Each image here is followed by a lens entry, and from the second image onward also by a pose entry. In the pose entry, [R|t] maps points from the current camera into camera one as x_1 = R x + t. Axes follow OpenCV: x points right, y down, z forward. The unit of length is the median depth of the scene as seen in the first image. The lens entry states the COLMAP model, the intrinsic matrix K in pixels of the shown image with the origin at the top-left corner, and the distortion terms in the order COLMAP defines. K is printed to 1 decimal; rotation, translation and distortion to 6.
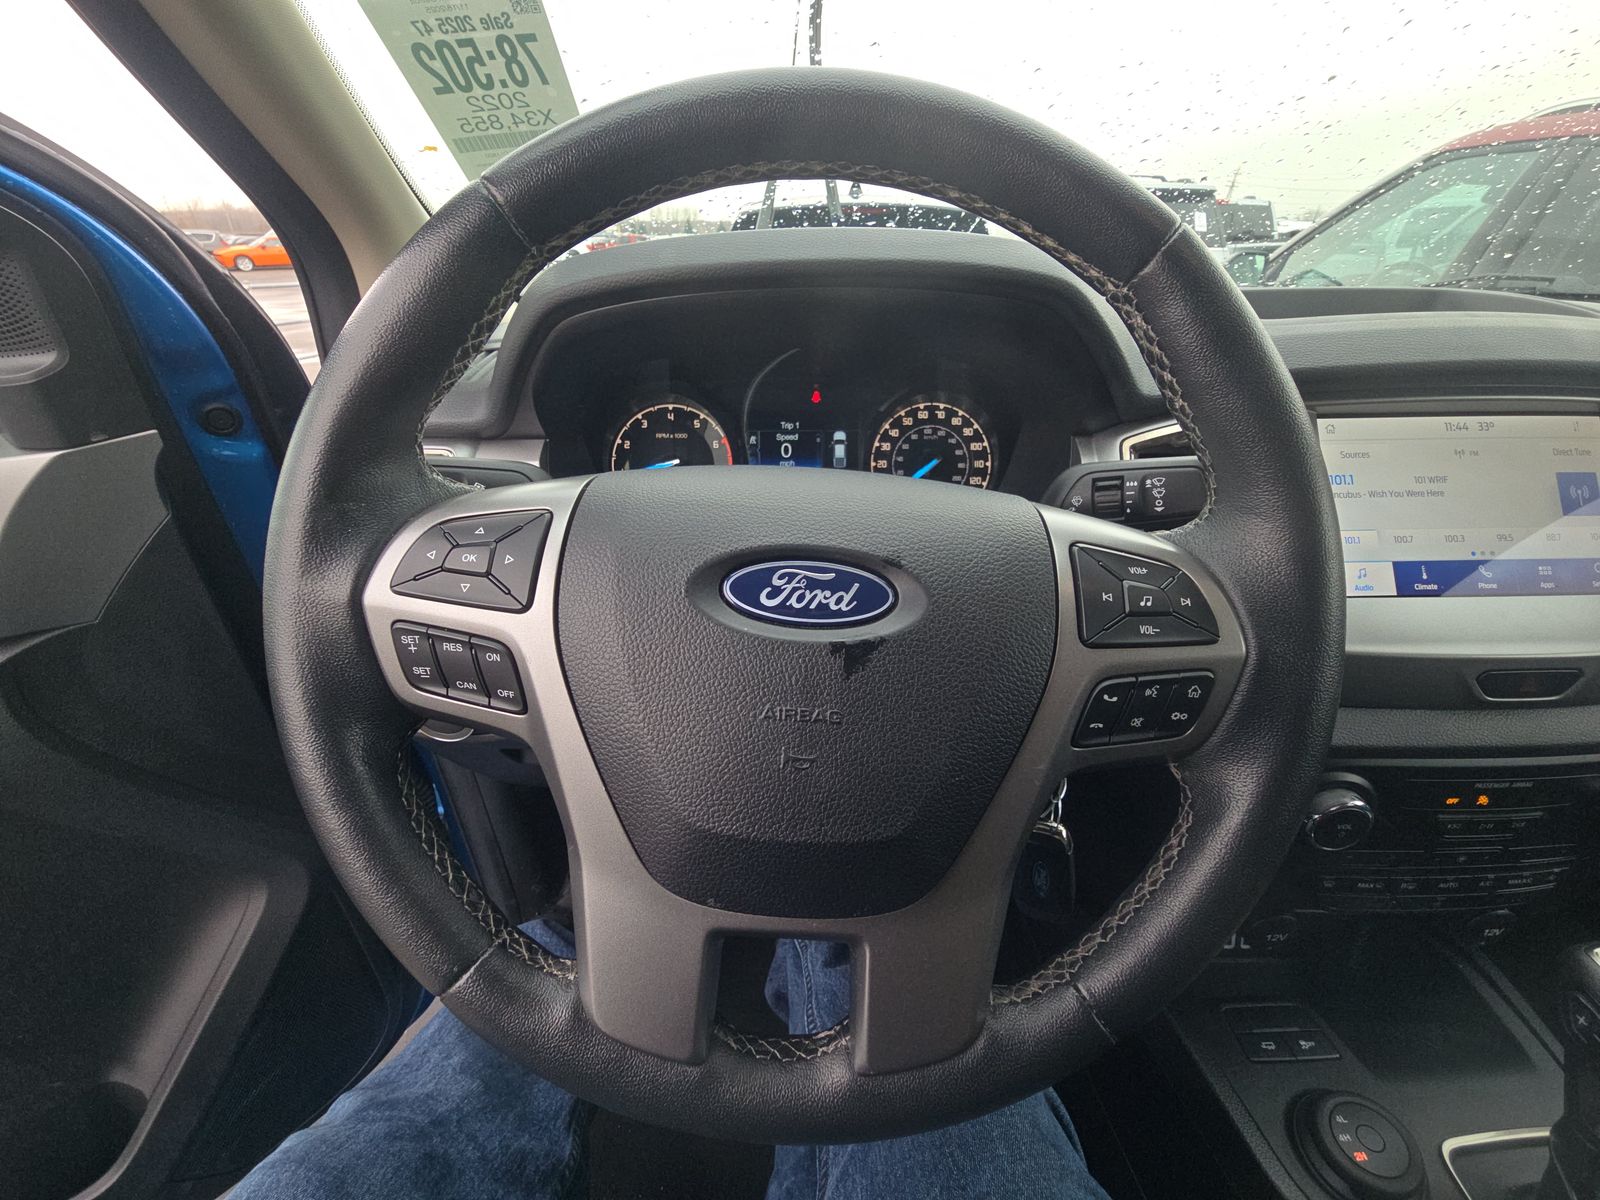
lens RADIAL K [[639.5, 0, 800.0], [0, 639.5, 600.0], [0, 0, 1]] dist [0.018329, -0.011688]
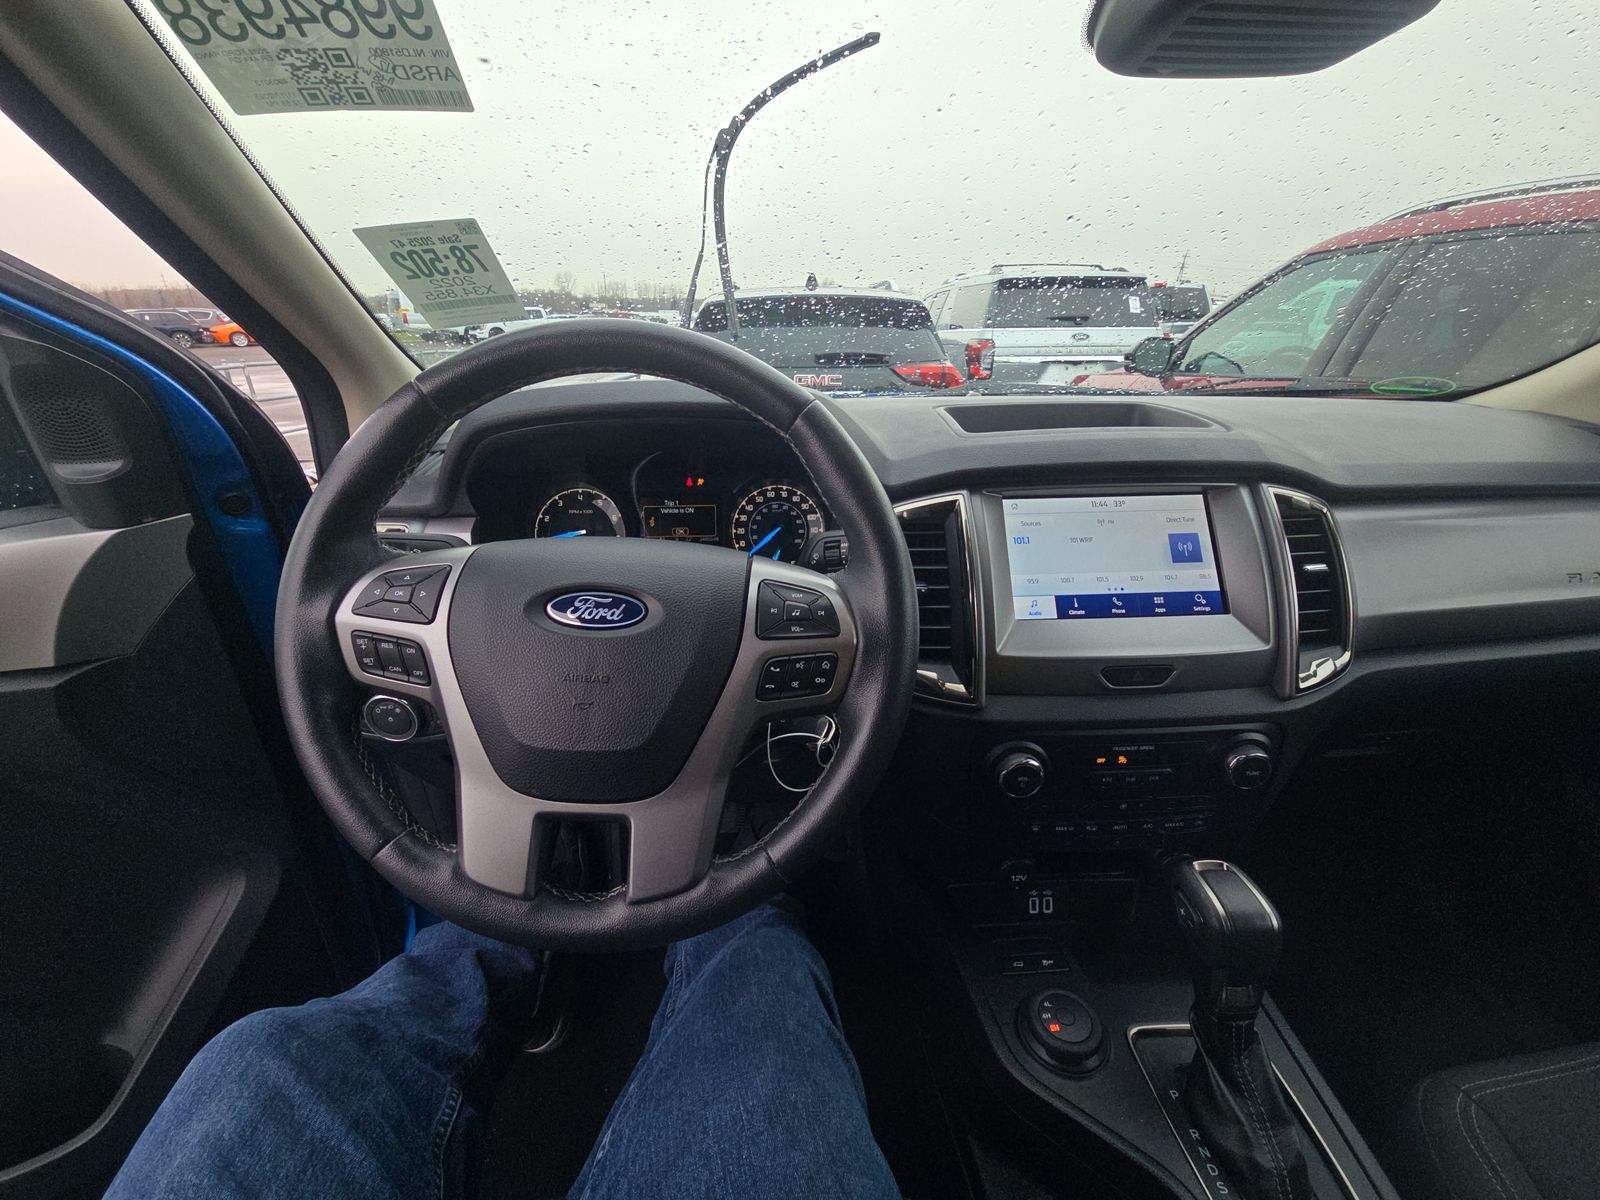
lens RADIAL K [[649.6, 0, 807.2], [0, 649.6, 598.9], [0, 0, 1]] dist [0.015271, -0.010872]
pose [[0.999633, -0.013088, 0.023733, 0.326466], [0.015274, 0.995417, -0.094405, 0.080292], [-0.022389, 0.094733, 0.995251, -0.464423]]
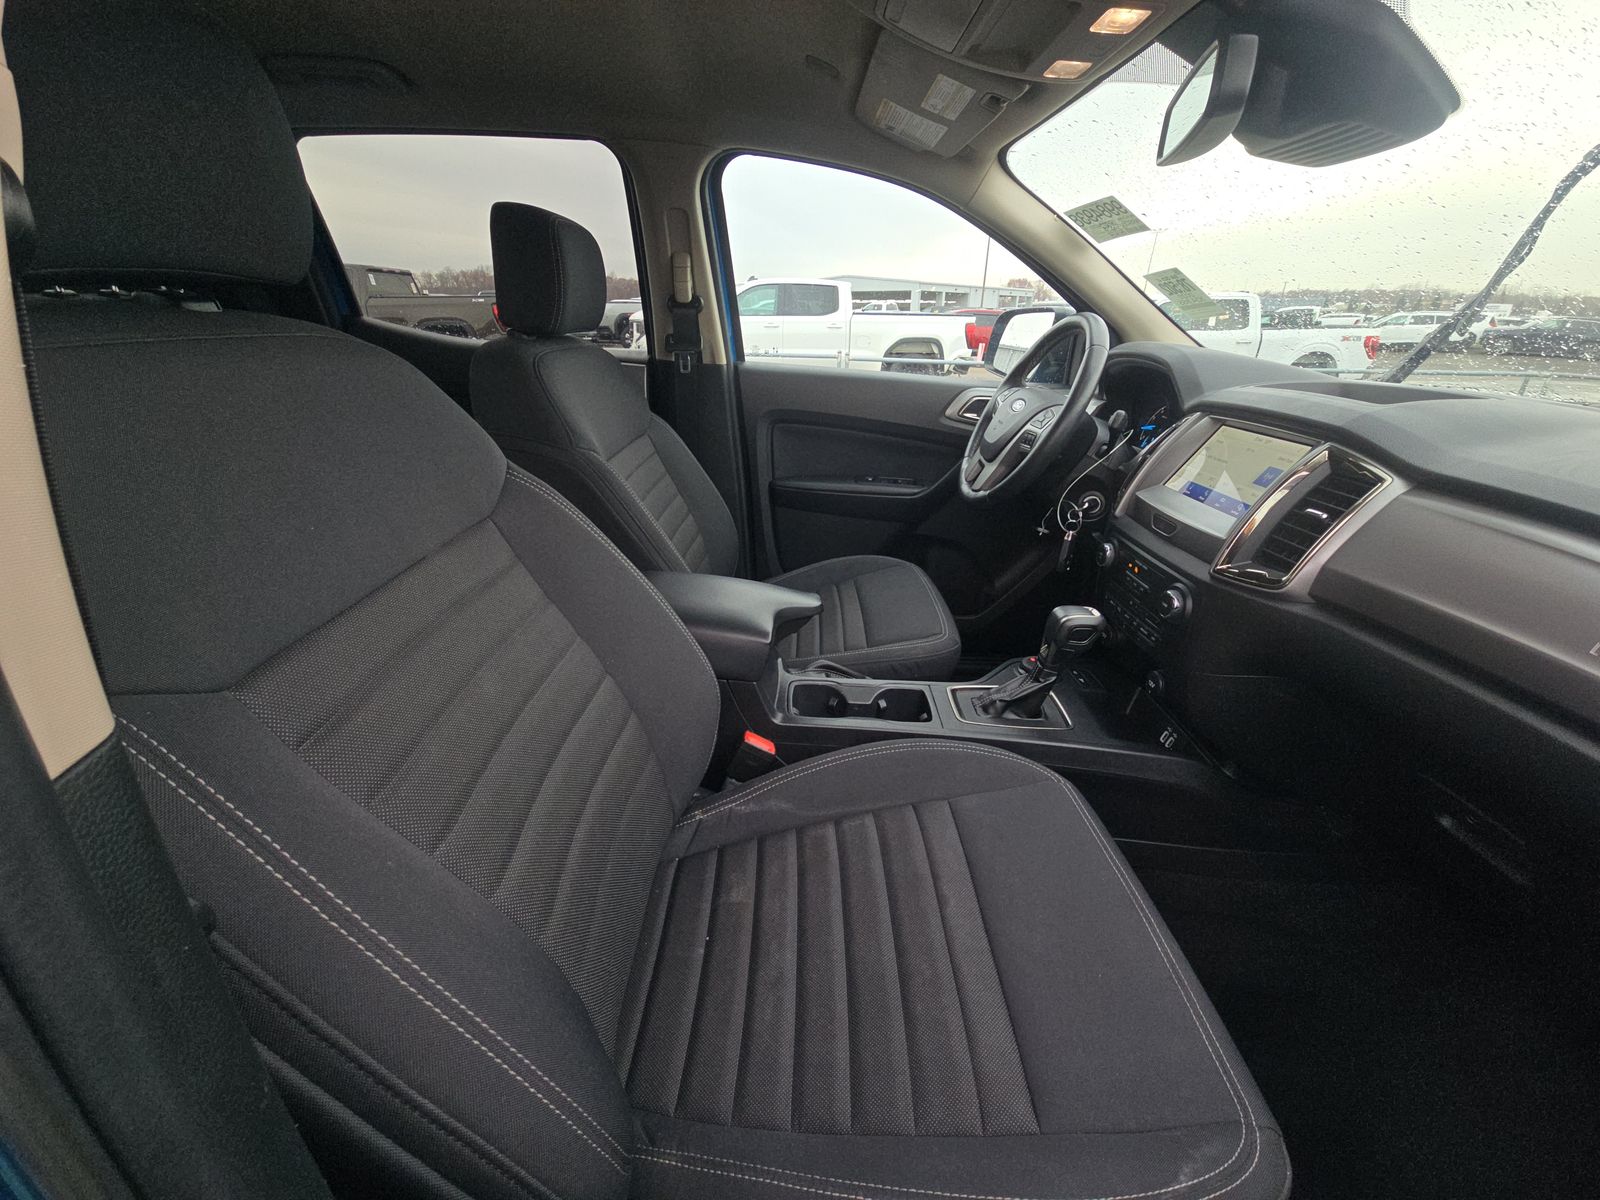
lens RADIAL K [[649.6, 0, 807.2], [0, 649.6, 598.9], [0, 0, 1]] dist [0.015271, -0.010872]
pose [[-0.010034, 0.398019, -0.917322, 3.416570], [-0.472172, 0.806769, 0.355216, 0.106297], [0.881449, 0.436698, 0.179838, -0.528024]]
